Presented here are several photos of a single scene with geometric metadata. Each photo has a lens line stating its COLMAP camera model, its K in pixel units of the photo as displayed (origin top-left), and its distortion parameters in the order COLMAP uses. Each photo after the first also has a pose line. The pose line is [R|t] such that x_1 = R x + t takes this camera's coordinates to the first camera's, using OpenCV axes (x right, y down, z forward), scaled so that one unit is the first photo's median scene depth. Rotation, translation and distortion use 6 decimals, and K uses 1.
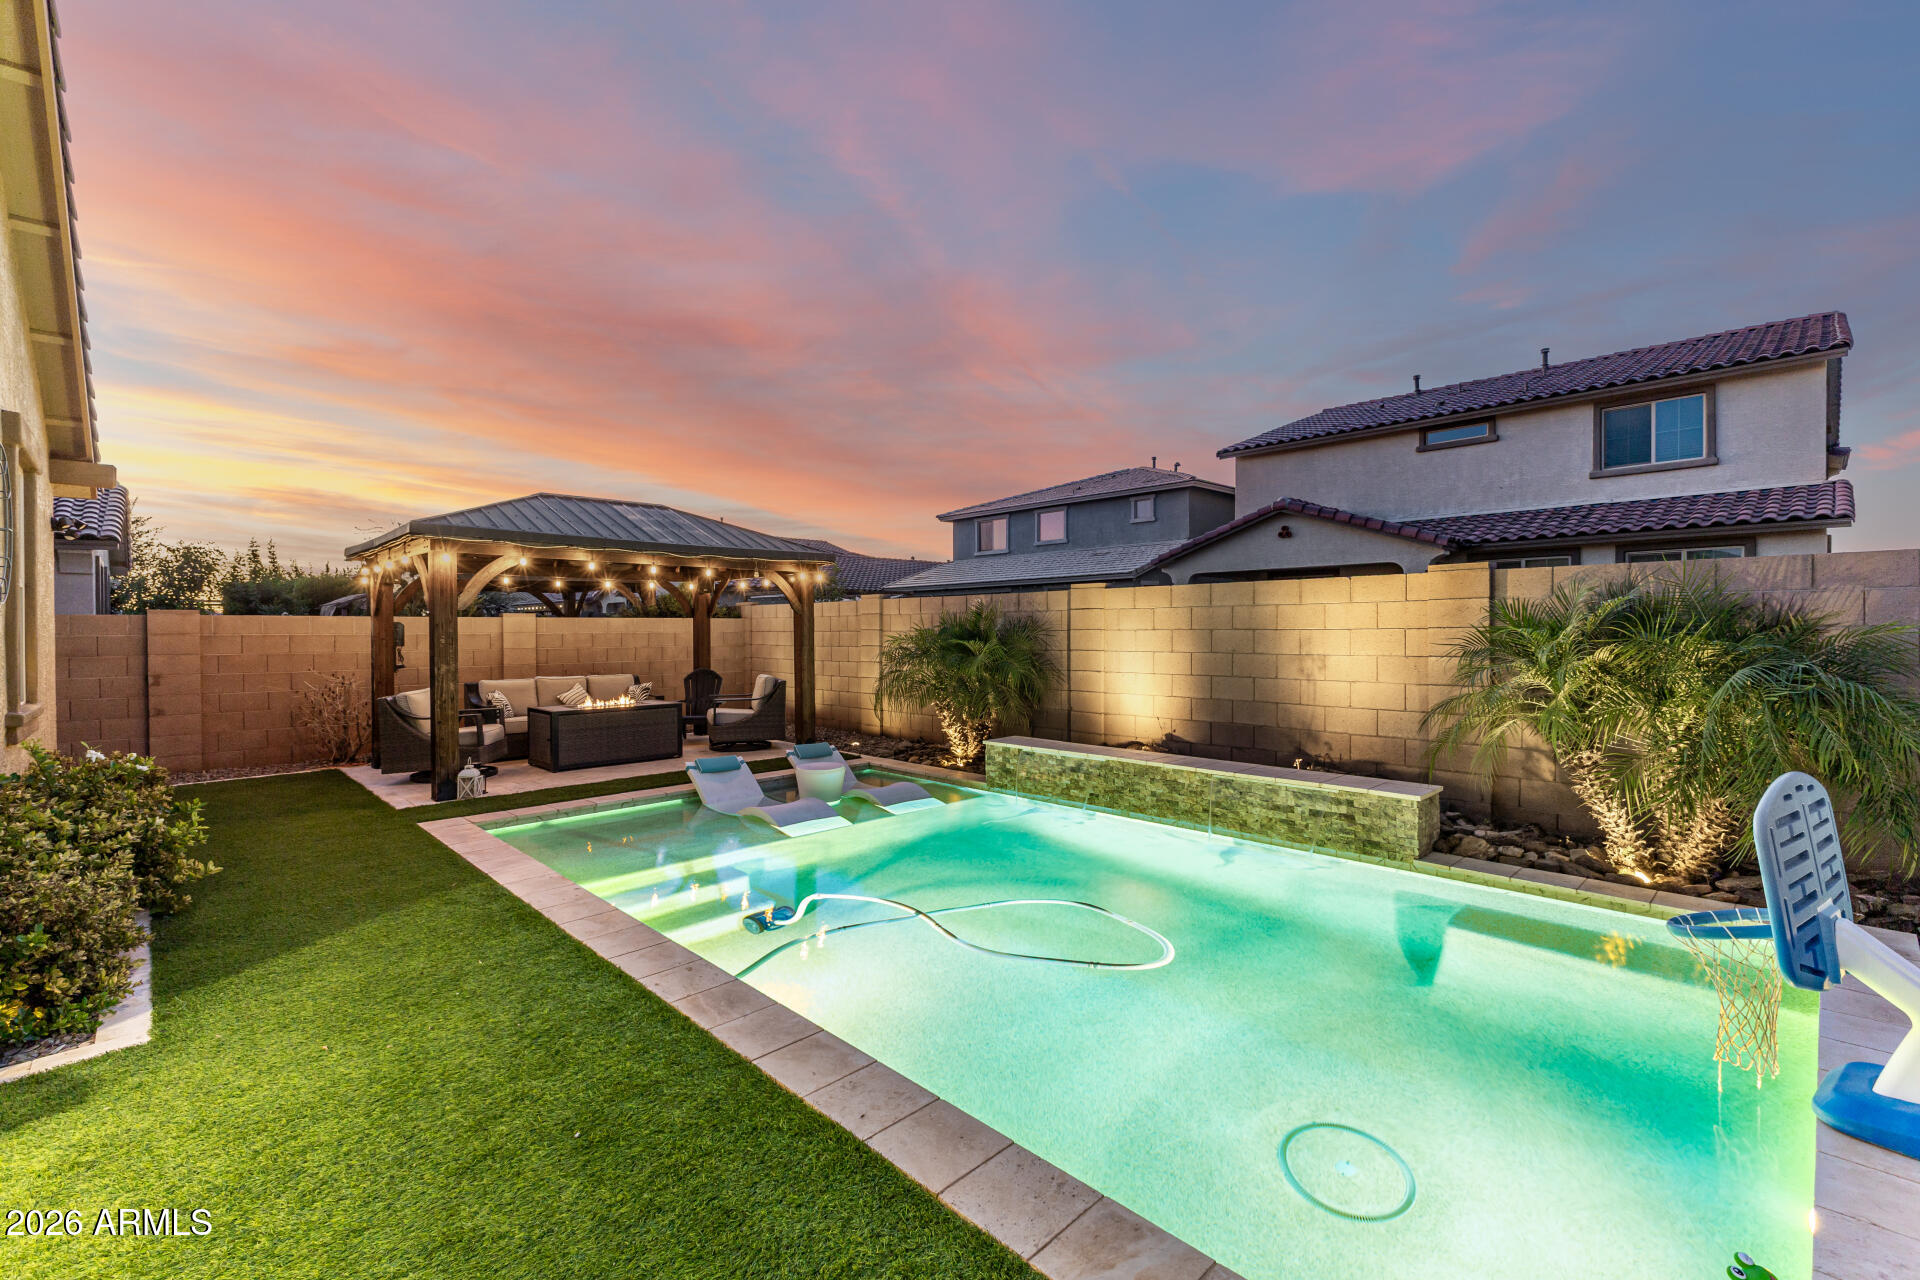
lens RADIAL K [[824.8, 0, 959.6], [0, 824.8, 636.3], [0, 0, 1]] dist [0.009266, -0.001053]
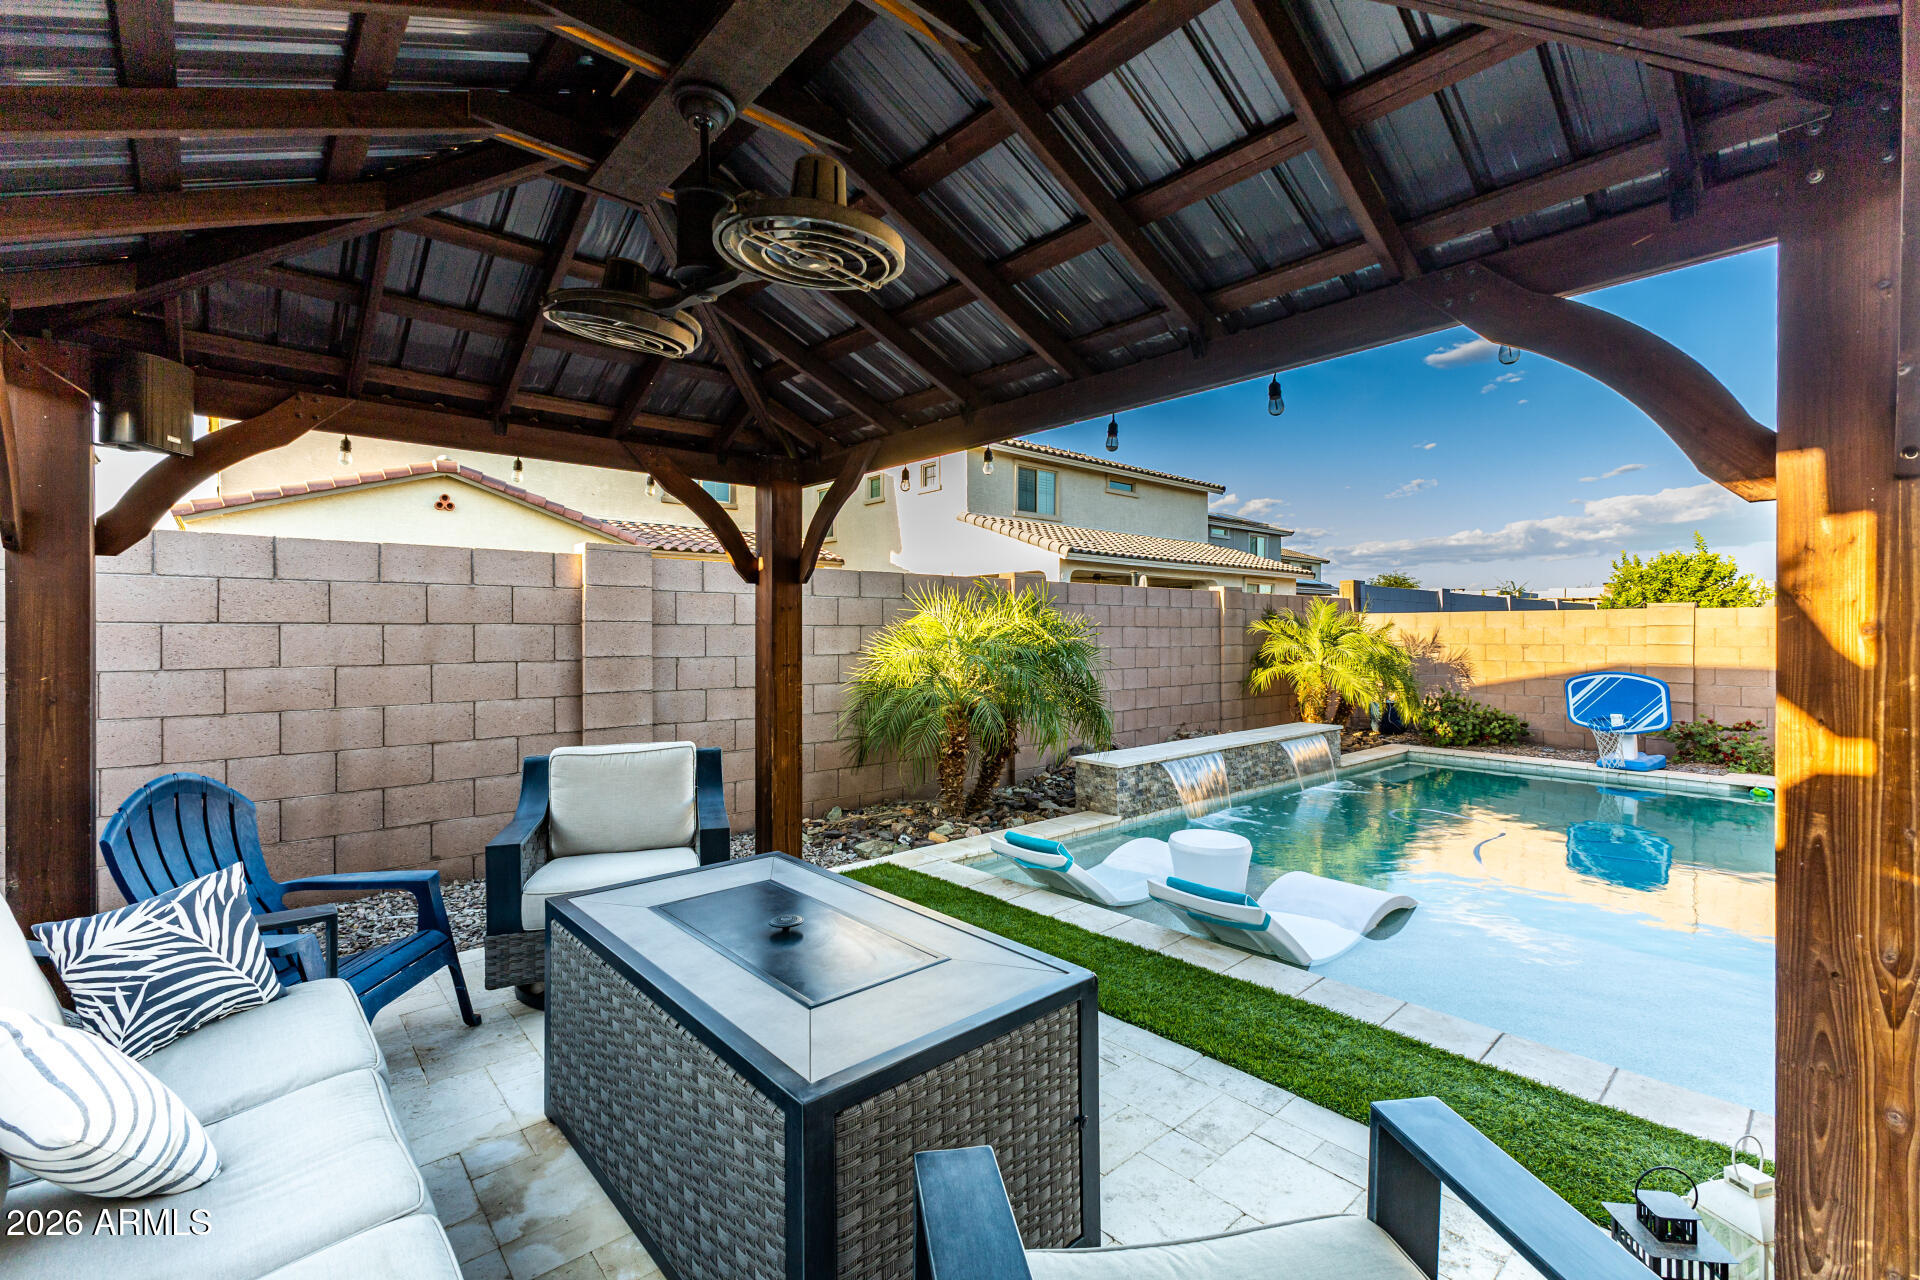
lens RADIAL K [[824.8, 0, 959.6], [0, 824.8, 636.3], [0, 0, 1]] dist [0.009266, -0.001053]
pose [[0.053319, -0.000037, 0.998578, -0.687365], [0.008388, 0.999965, -0.000411, 0.001864], [-0.998542, 0.008398, 0.053317, 0.986821]]
